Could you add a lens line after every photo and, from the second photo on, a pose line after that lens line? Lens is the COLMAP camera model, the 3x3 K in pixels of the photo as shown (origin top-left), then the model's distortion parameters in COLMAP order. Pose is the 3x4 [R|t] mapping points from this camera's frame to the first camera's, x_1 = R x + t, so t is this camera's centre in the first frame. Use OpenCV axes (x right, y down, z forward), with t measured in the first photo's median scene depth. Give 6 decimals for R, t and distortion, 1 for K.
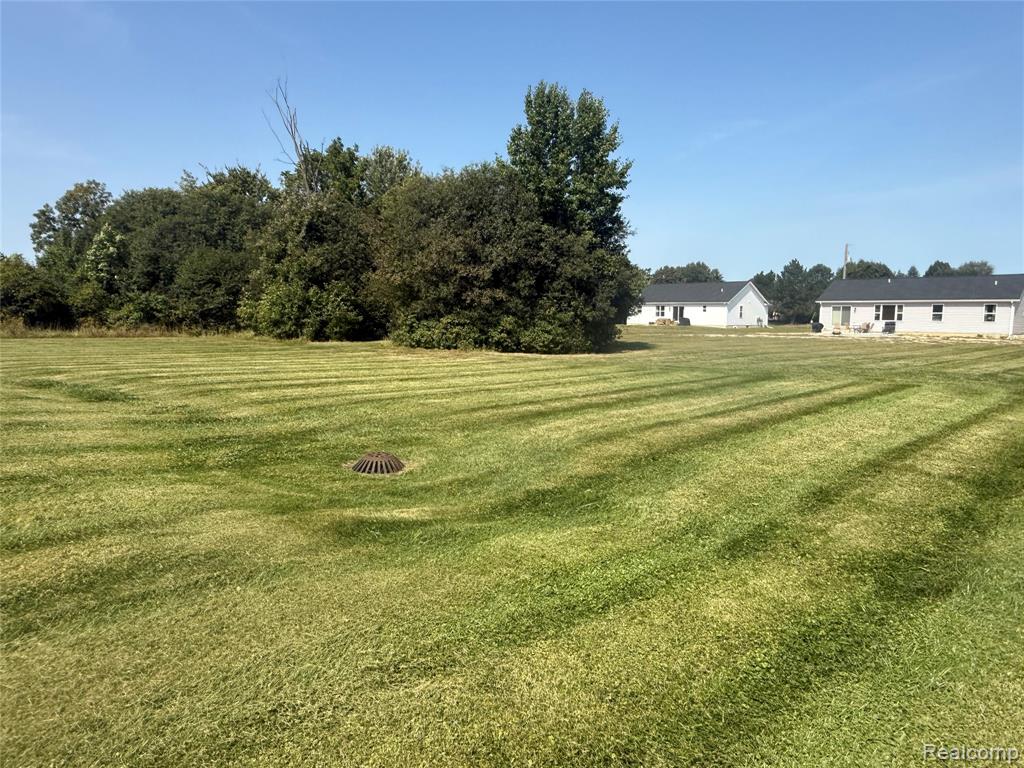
lens RADIAL K [[674.6, 0, 512.0], [0, 674.6, 384.0], [0, 0, 1]] dist [0.000639, 0.001002]
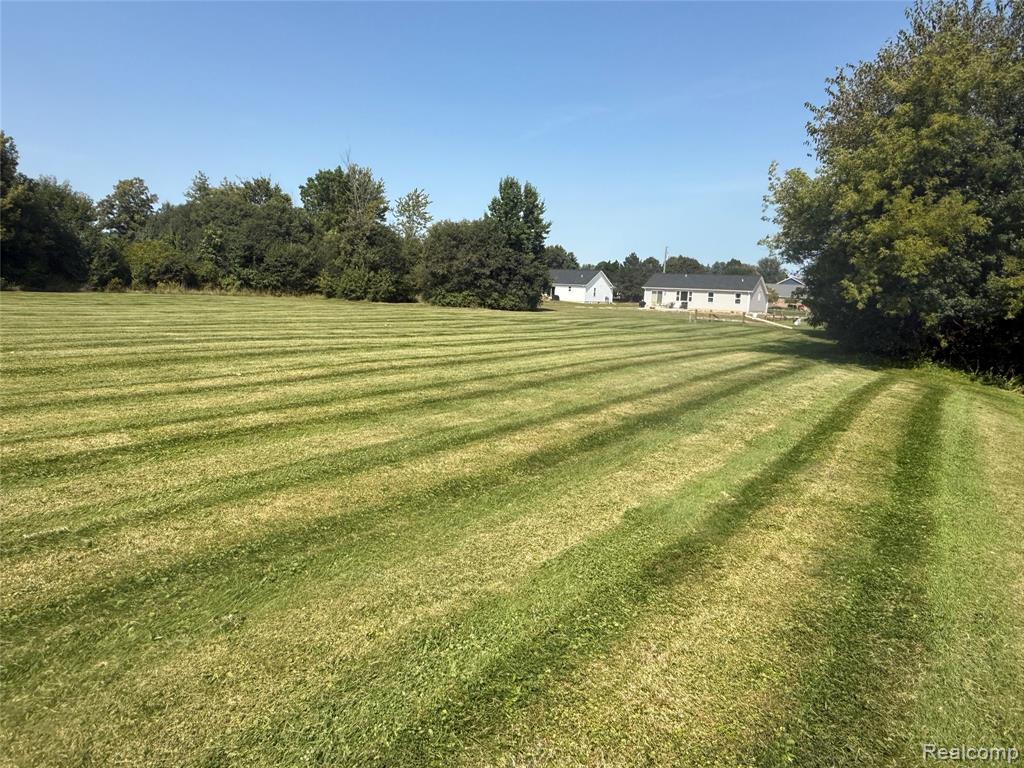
lens RADIAL K [[674.6, 0, 512.0], [0, 674.6, 384.0], [0, 0, 1]] dist [0.000639, 0.001002]
pose [[0.977183, 0.004533, 0.212349, -0.259959], [-0.012943, 0.999185, 0.038231, 0.068083], [-0.212002, -0.040107, 0.976446, -0.705841]]
